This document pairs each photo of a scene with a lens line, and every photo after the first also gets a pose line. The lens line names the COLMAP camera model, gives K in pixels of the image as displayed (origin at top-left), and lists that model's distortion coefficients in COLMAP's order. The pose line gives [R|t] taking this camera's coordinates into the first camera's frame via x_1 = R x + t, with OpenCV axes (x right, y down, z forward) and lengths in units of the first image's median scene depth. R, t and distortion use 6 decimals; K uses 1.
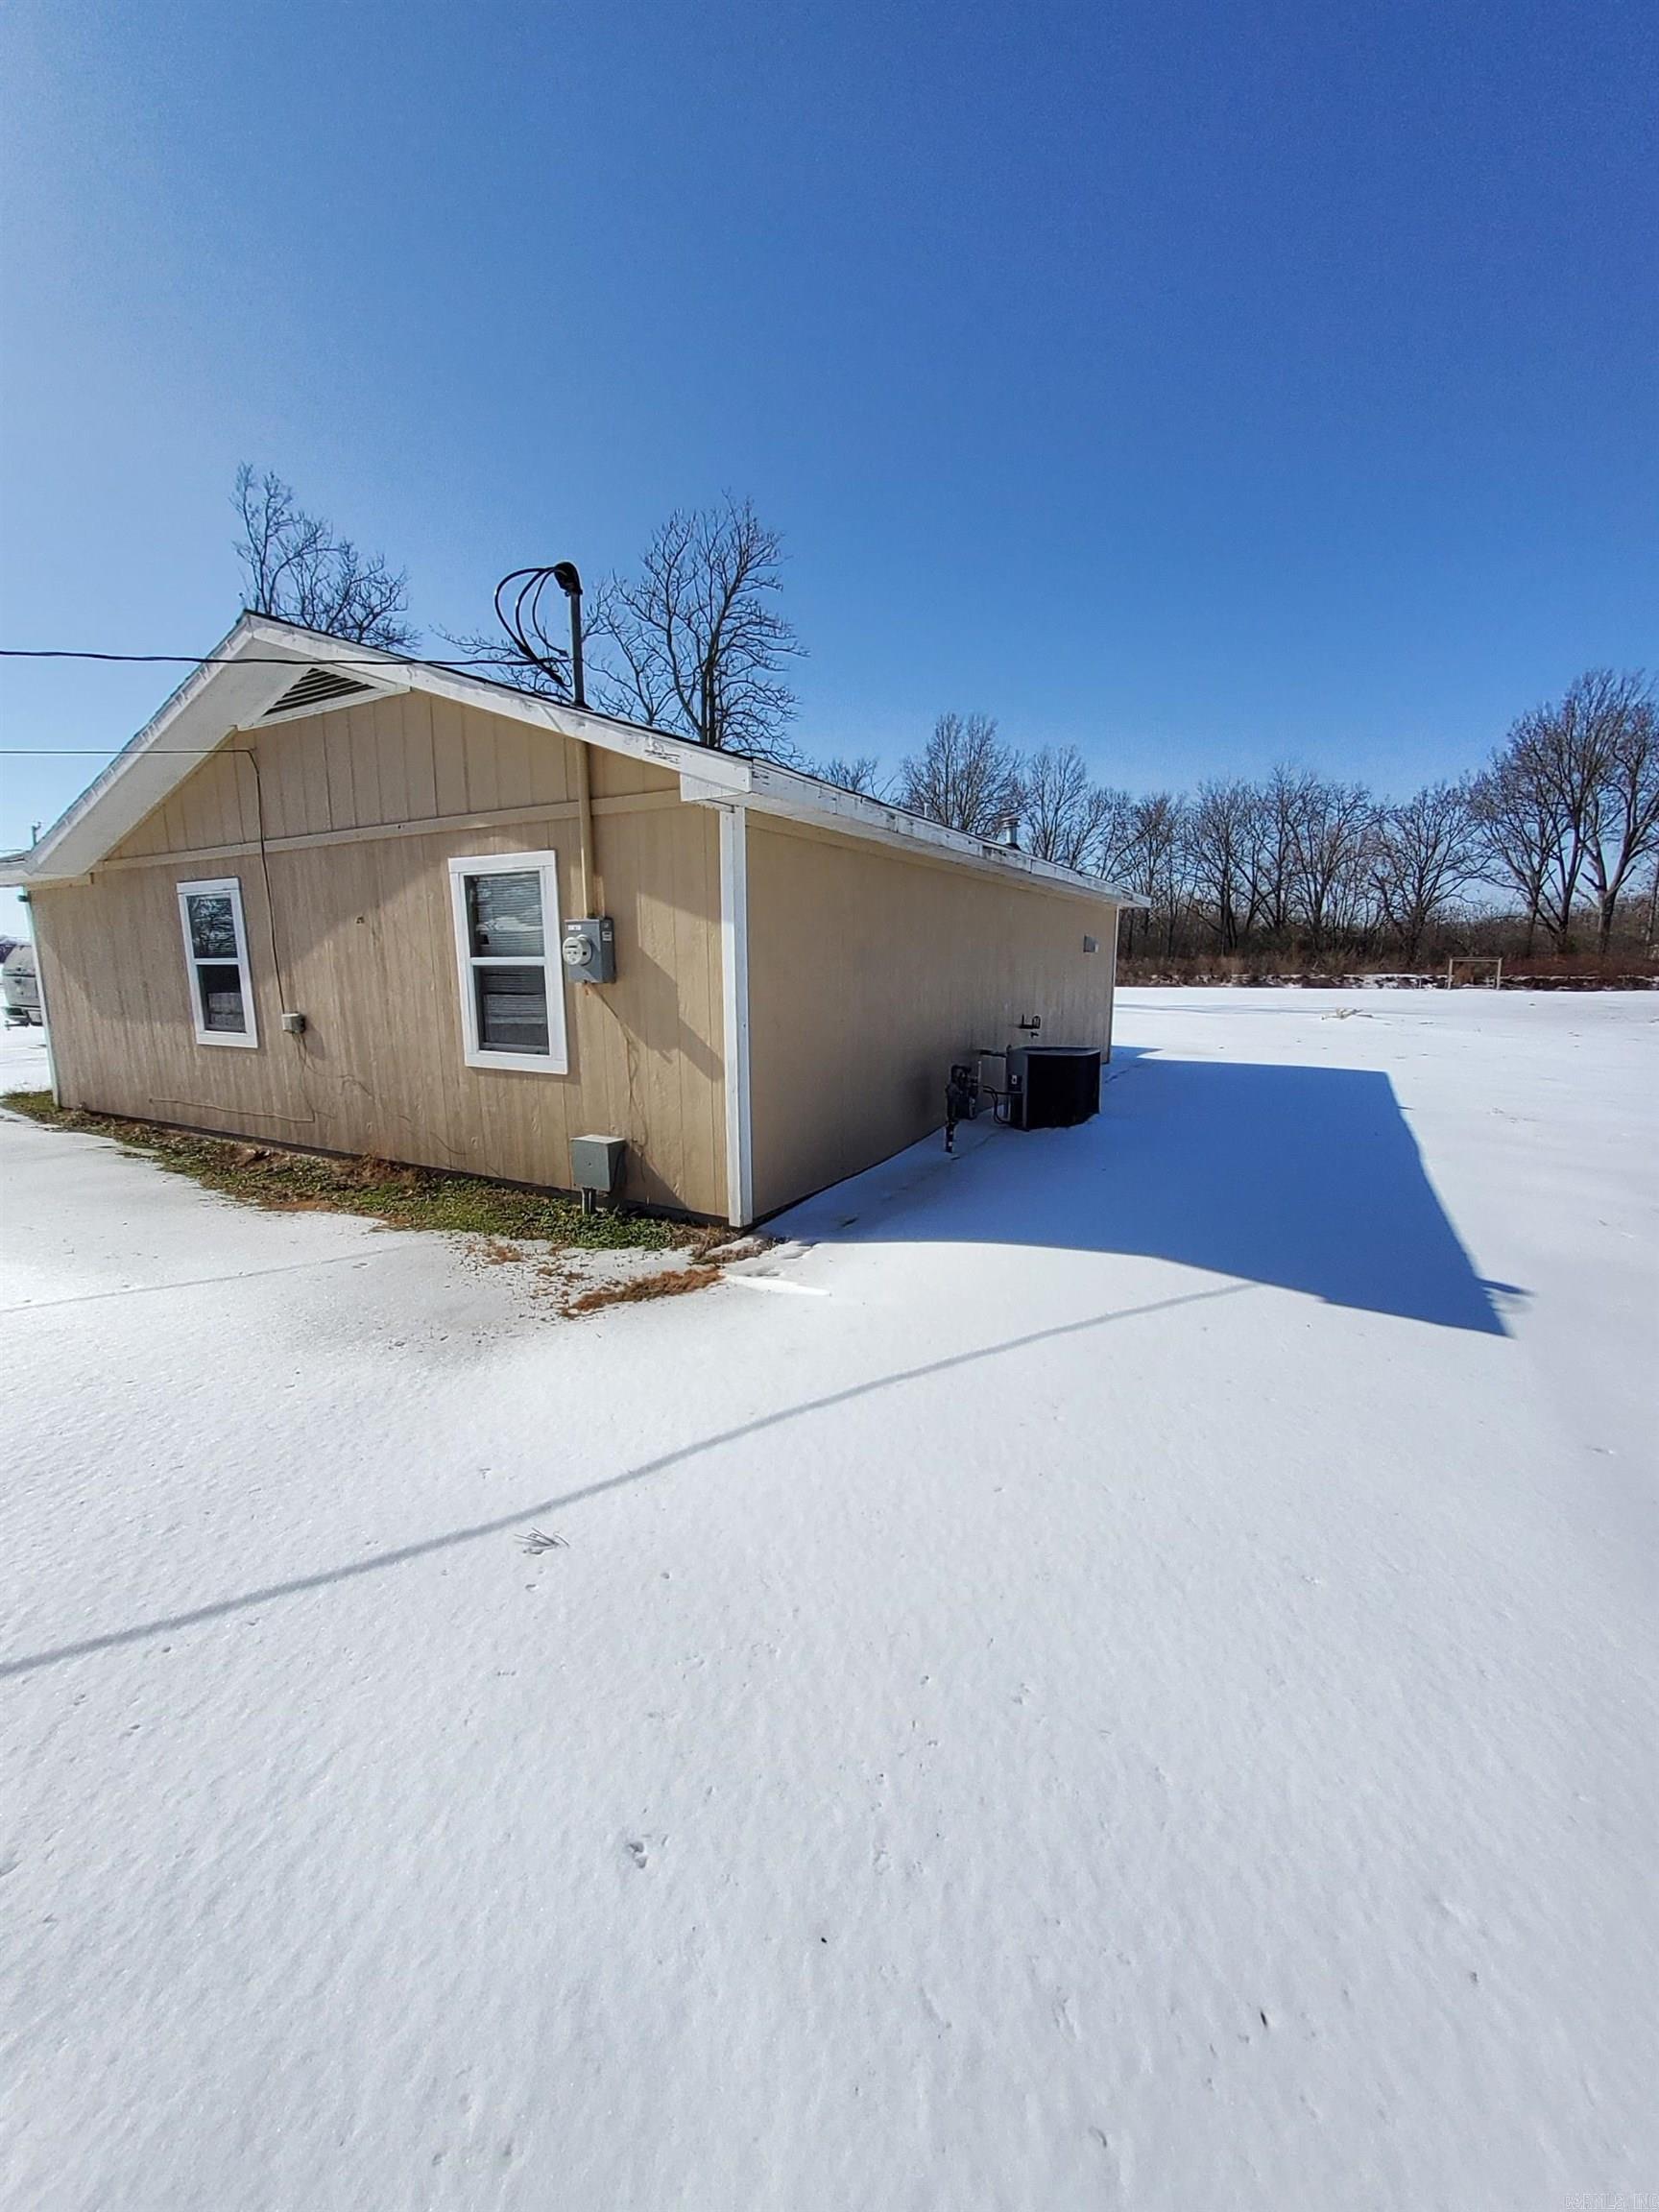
lens RADIAL K [[873.5, 0, 833.3], [0, 873.5, 1107.4], [0, 0, 1]] dist [0.003716, -0.001512]
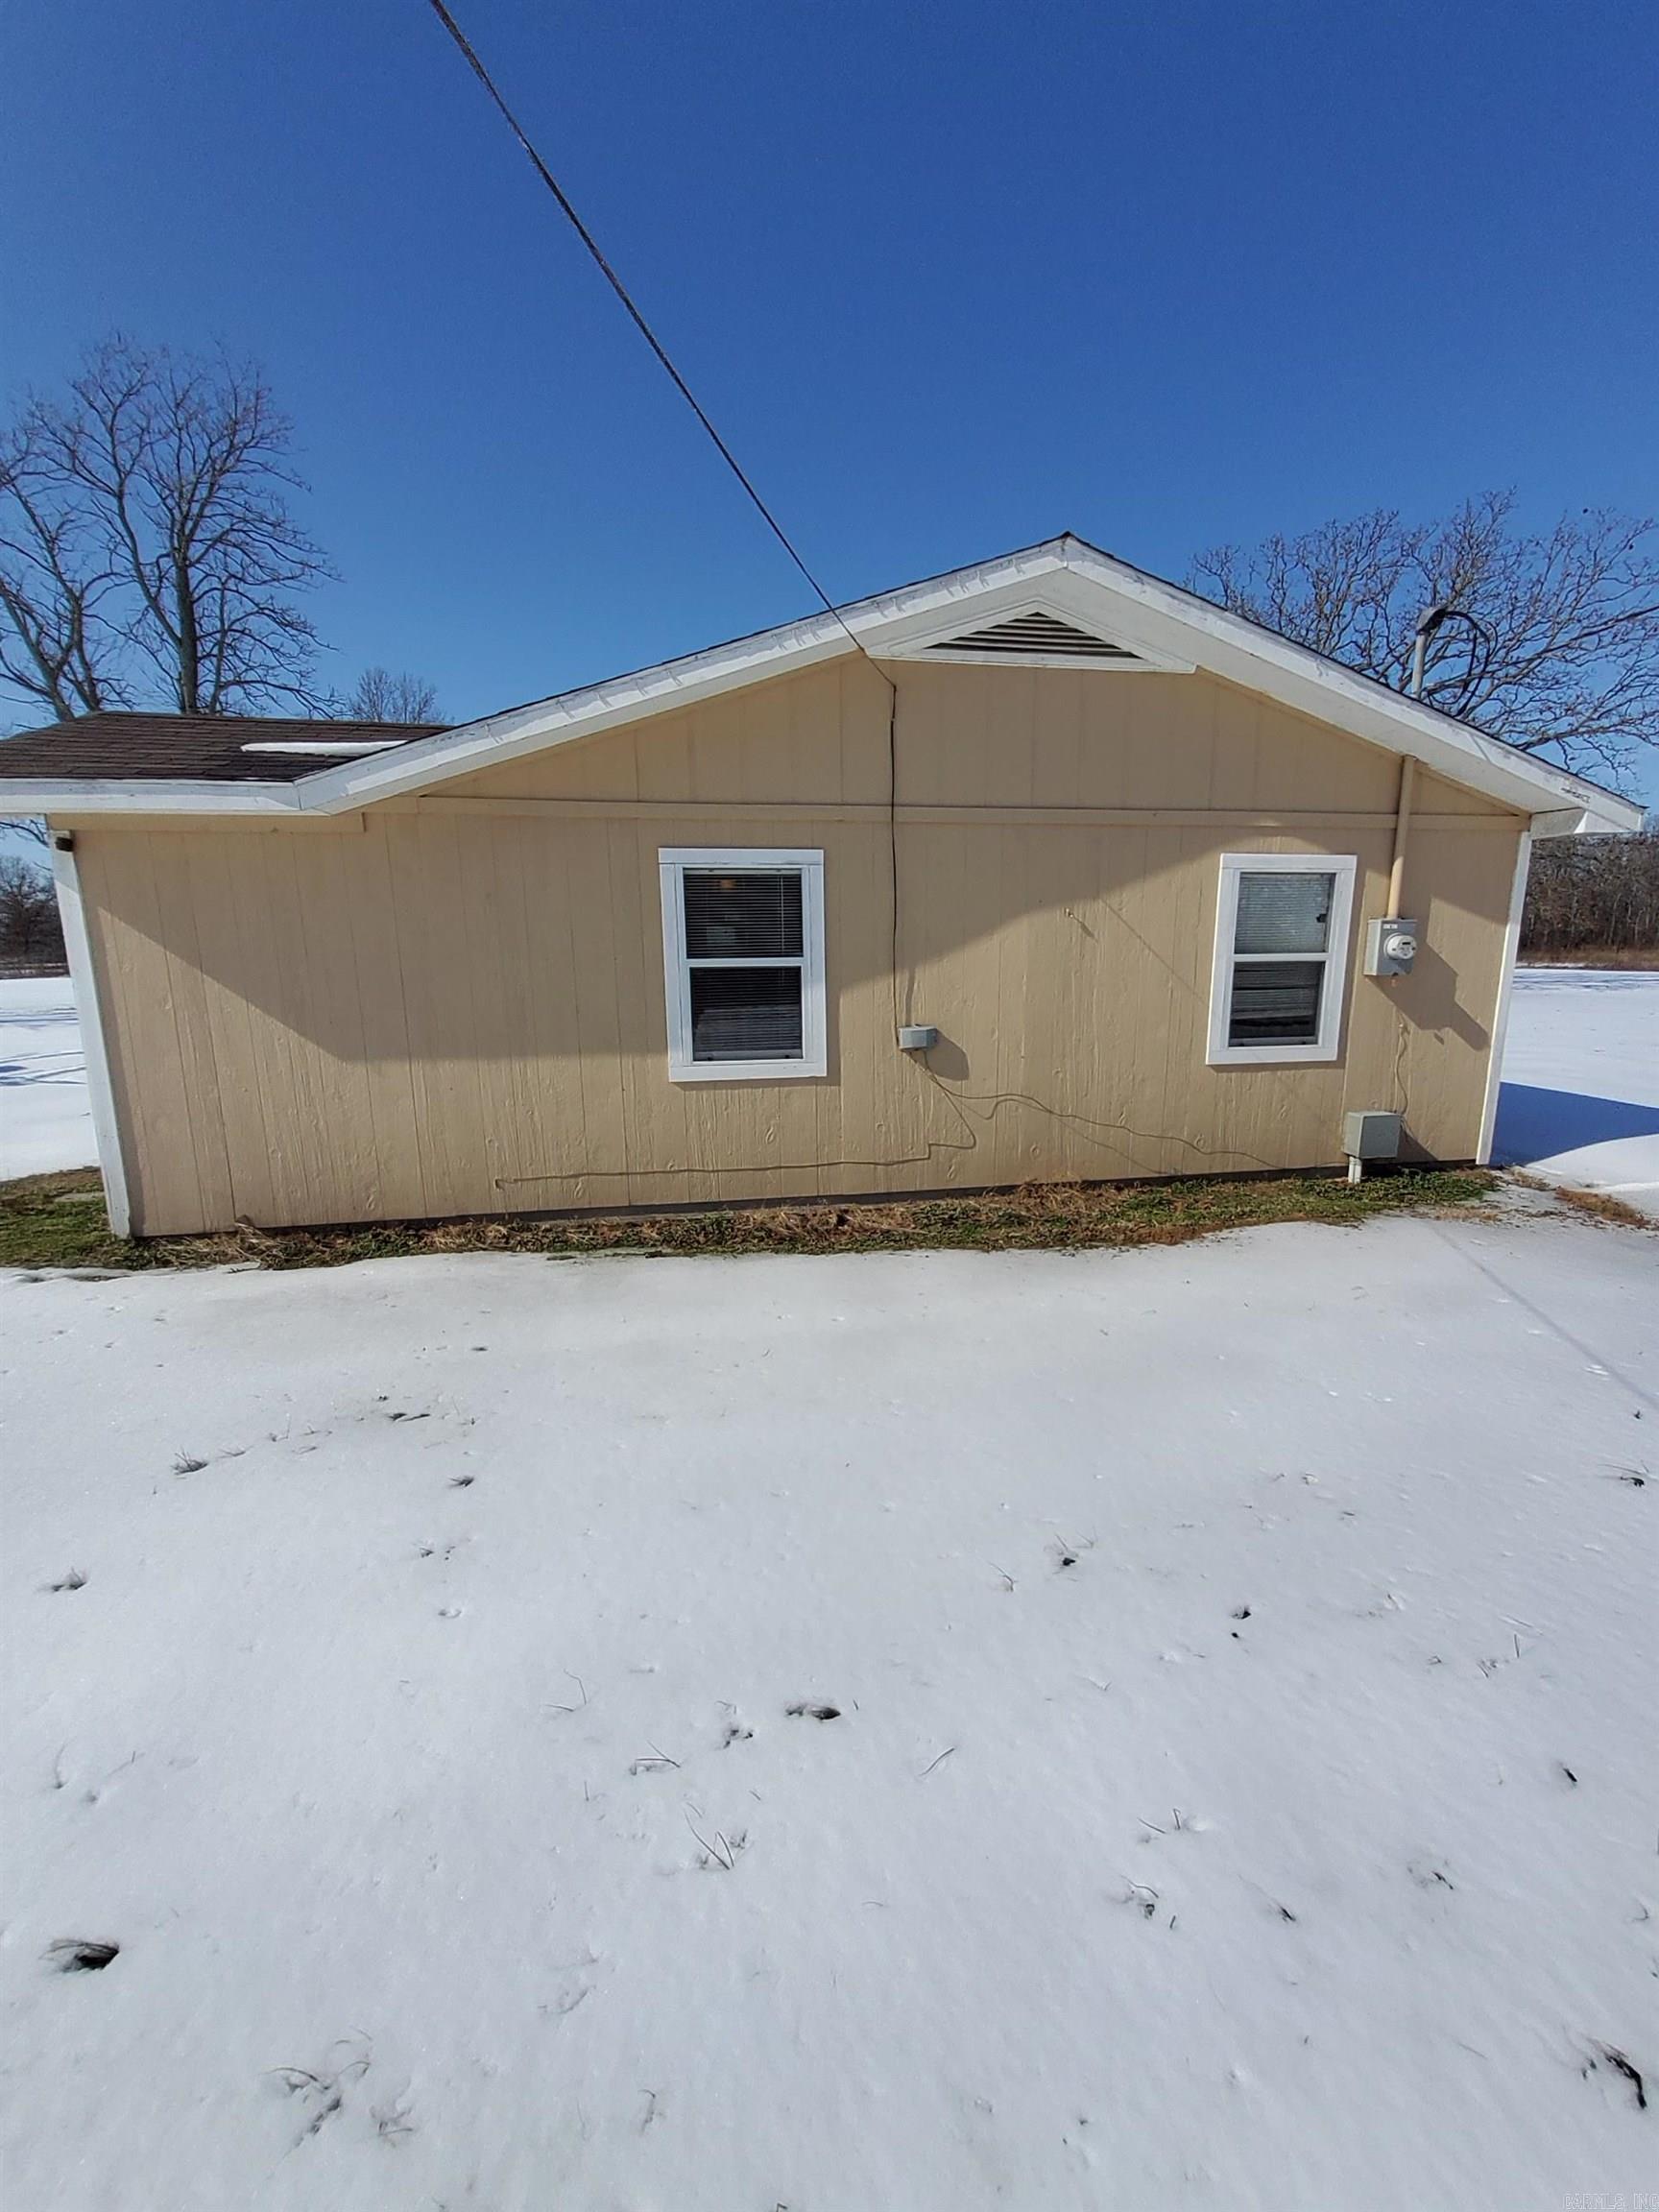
lens RADIAL K [[873.5, 0, 834.5], [0, 873.5, 1103.9], [0, 0, 1]] dist [0.003716, -0.001512]
pose [[0.779262, -0.116040, 0.615862, -1.384349], [0.109638, 0.992796, 0.048336, -0.098581], [-0.617034, 0.029856, 0.786370, 0.496041]]
